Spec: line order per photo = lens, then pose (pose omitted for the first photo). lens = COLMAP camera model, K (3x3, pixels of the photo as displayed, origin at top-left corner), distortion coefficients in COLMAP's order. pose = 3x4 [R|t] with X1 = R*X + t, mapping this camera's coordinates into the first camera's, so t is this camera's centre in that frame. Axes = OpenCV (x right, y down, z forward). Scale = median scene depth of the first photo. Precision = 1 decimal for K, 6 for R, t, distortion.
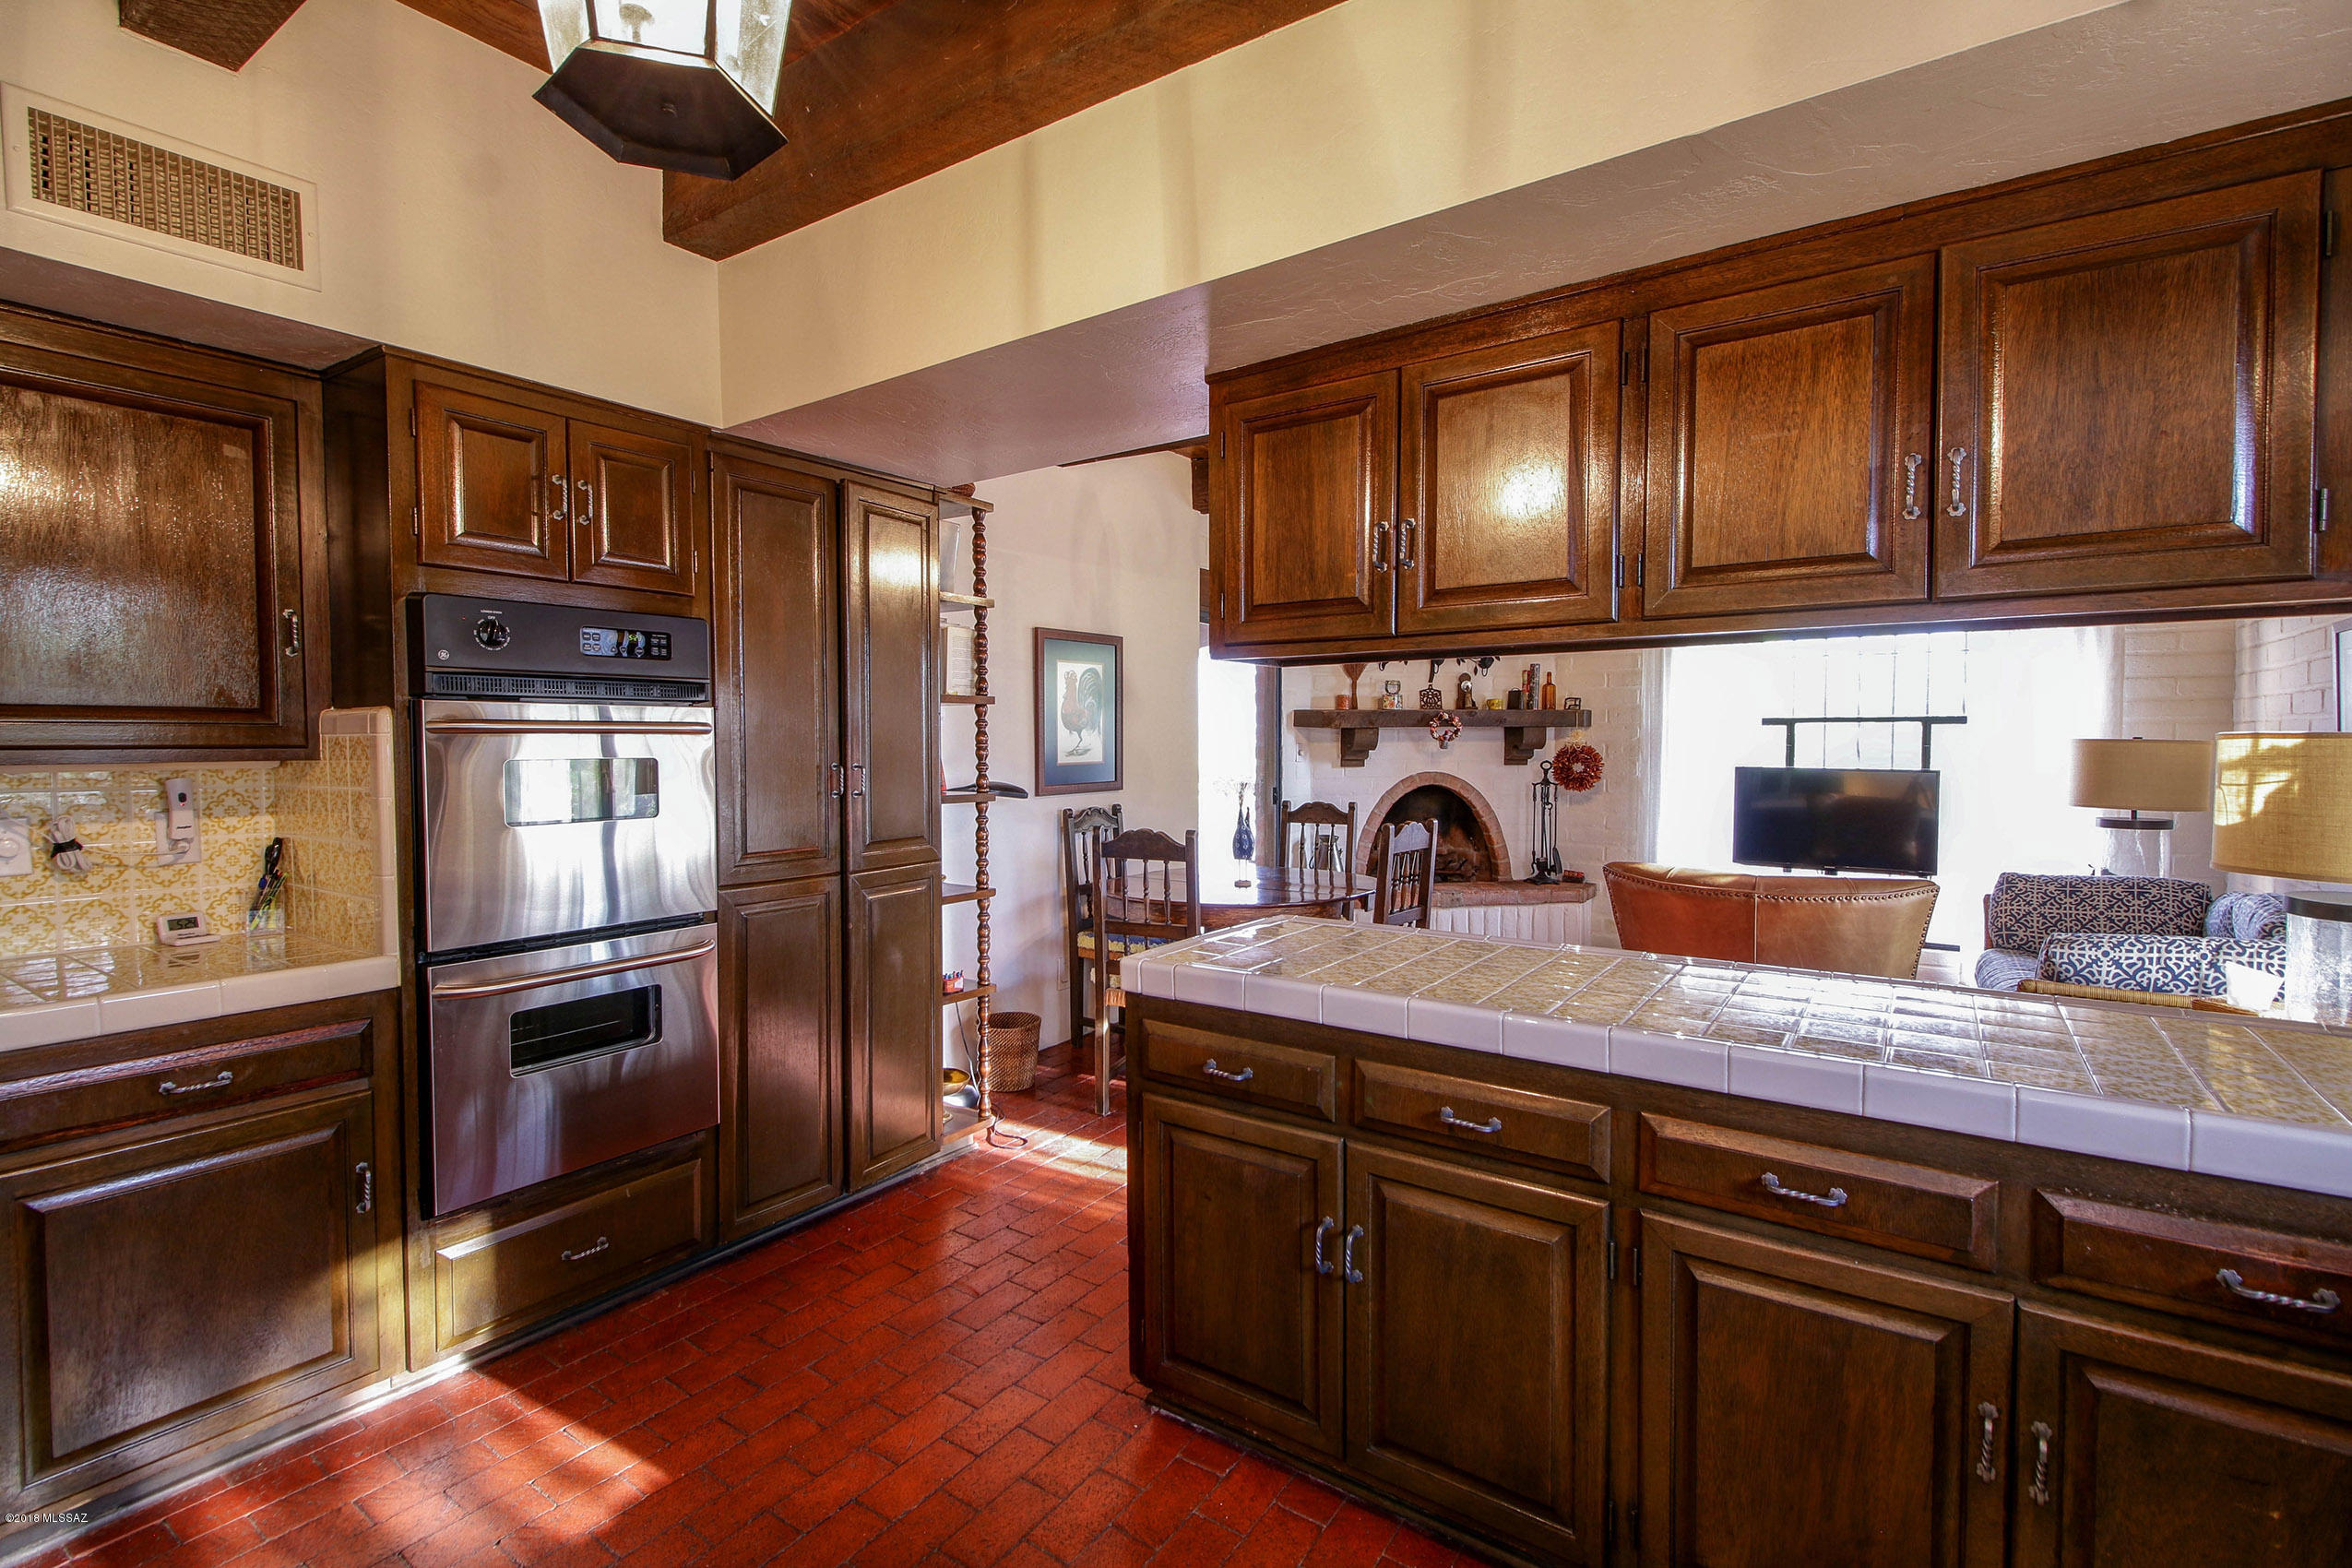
lens RADIAL K [[1078.1, 0, 1161.7], [0, 1078.1, 775.5], [0, 0, 1]] dist [0.015169, -0.006793]
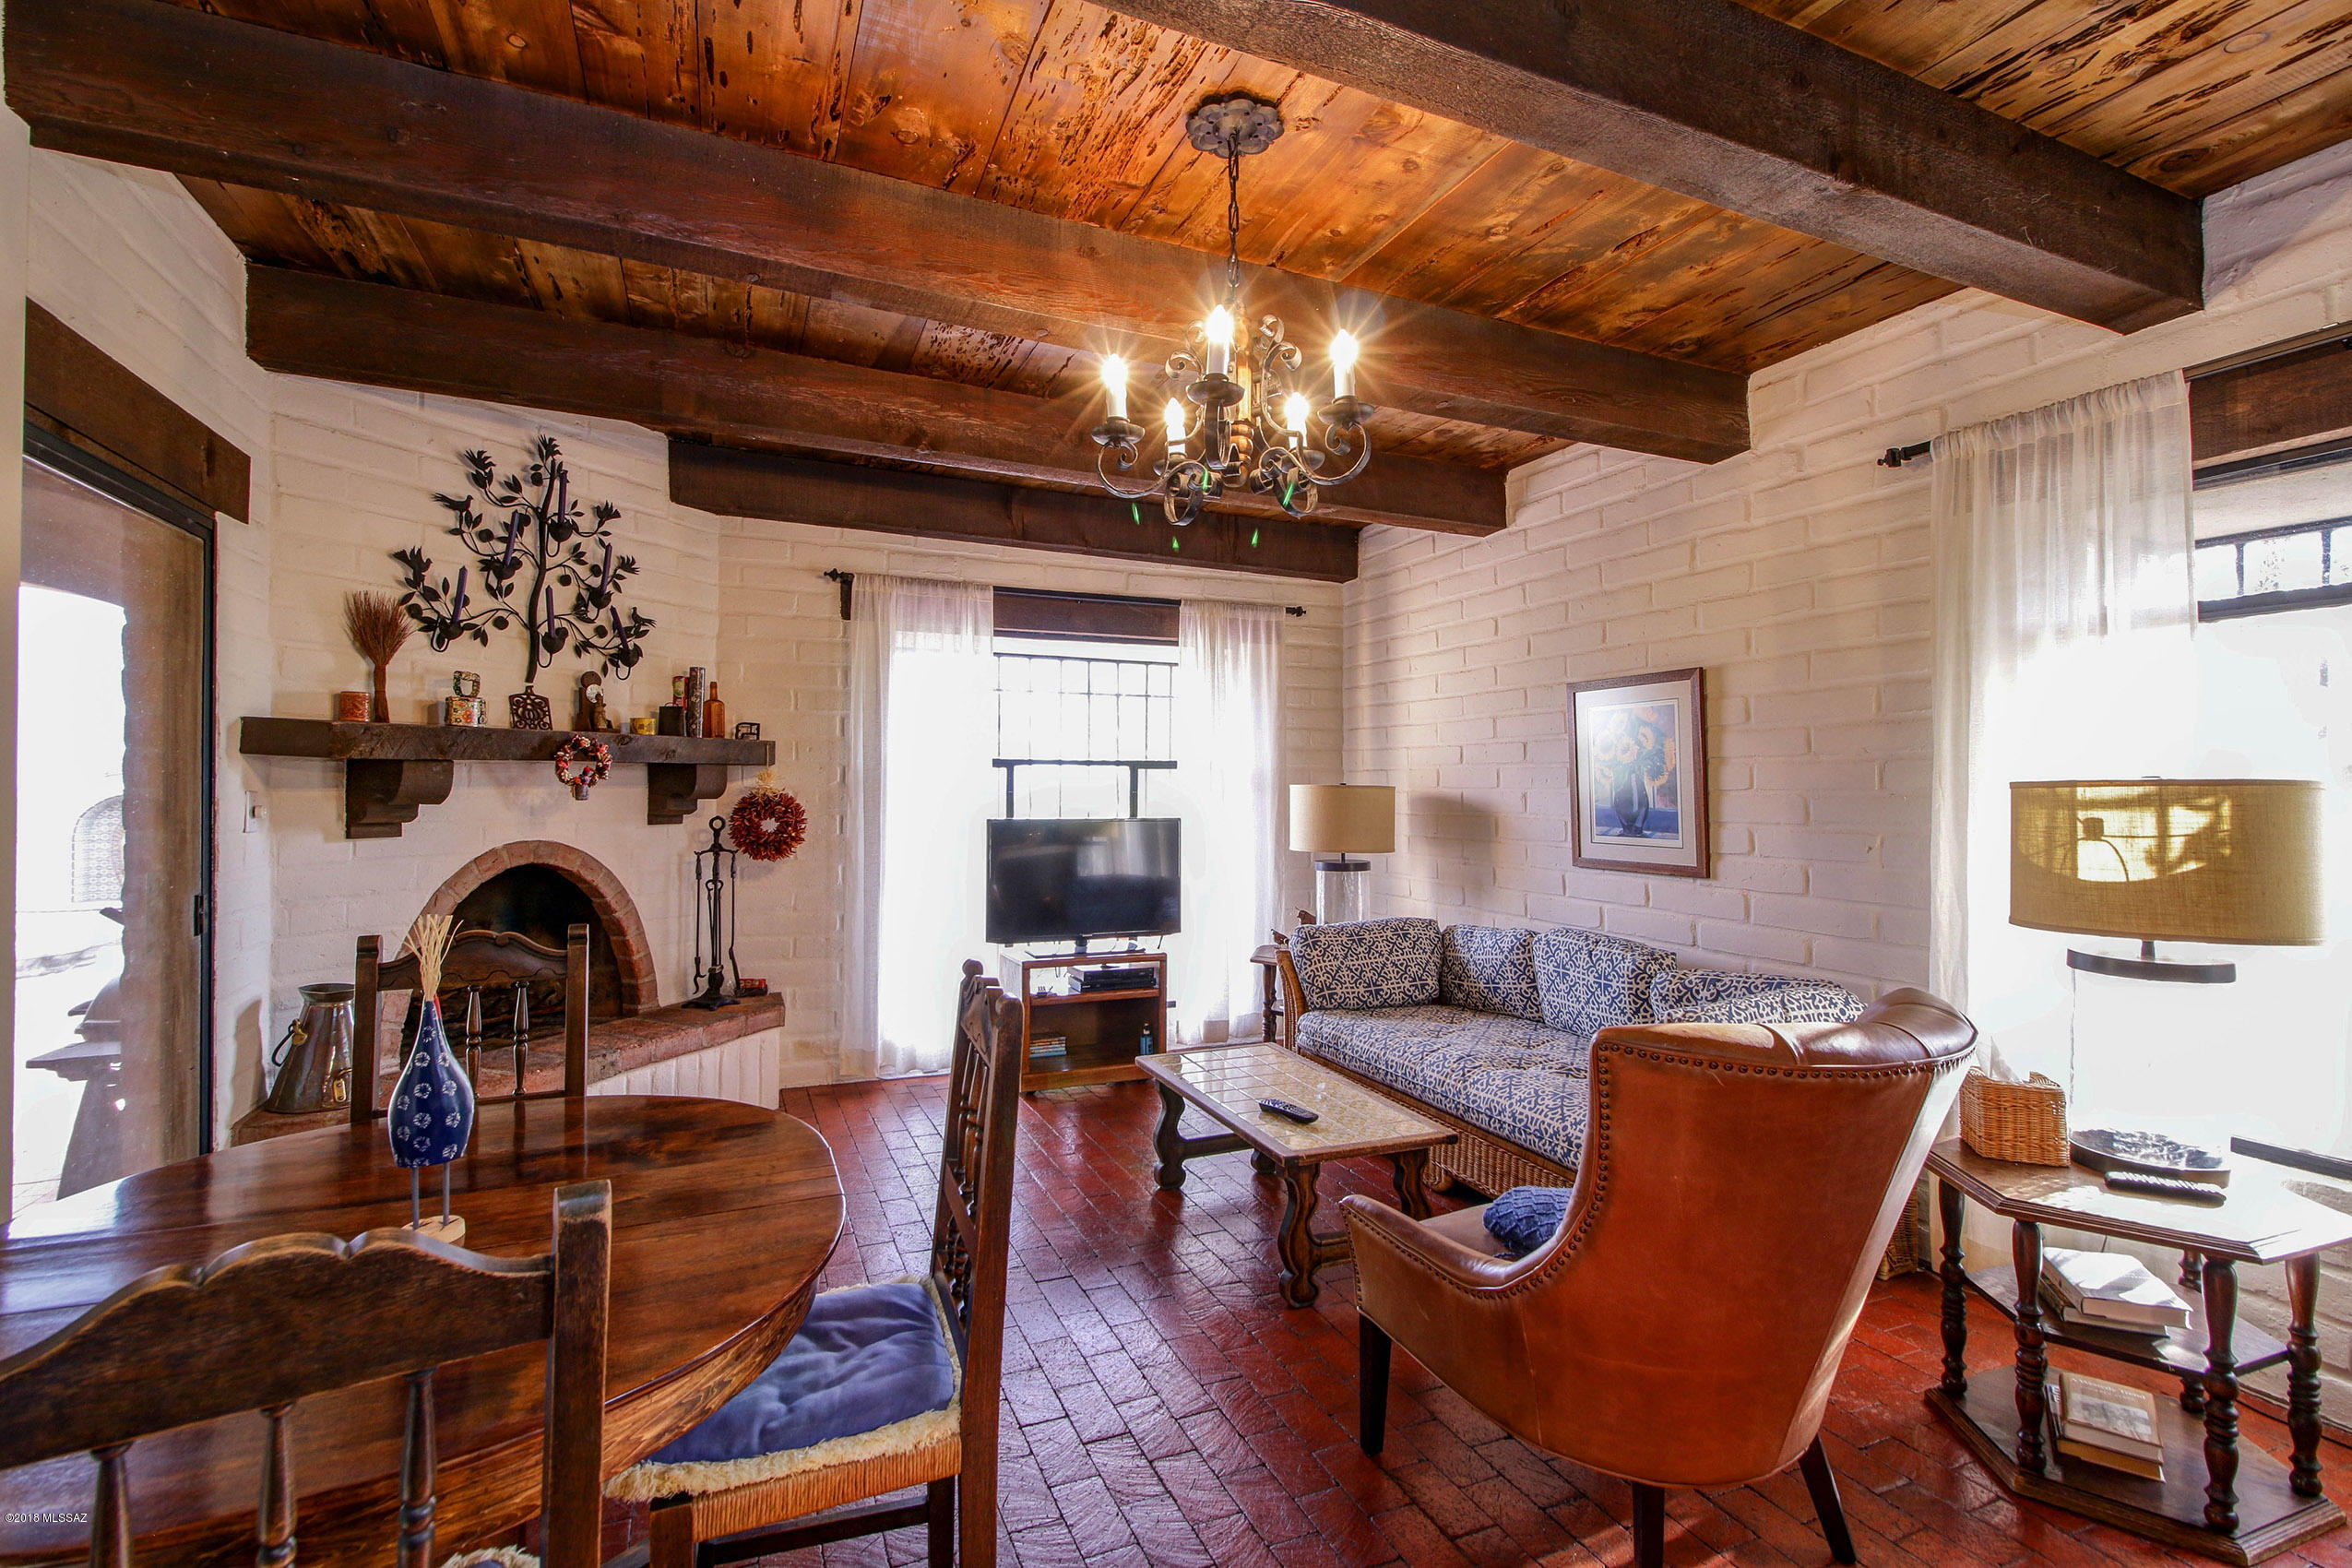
lens RADIAL K [[1078.1, 0, 1188.5], [0, 1078.1, 773.3], [0, 0, 1]] dist [0.015169, -0.006793]
pose [[0.512206, 0.010733, 0.858796, -0.060814], [0.025242, 0.999302, -0.027544, -0.014379], [-0.858492, 0.035786, 0.511577, 0.421752]]
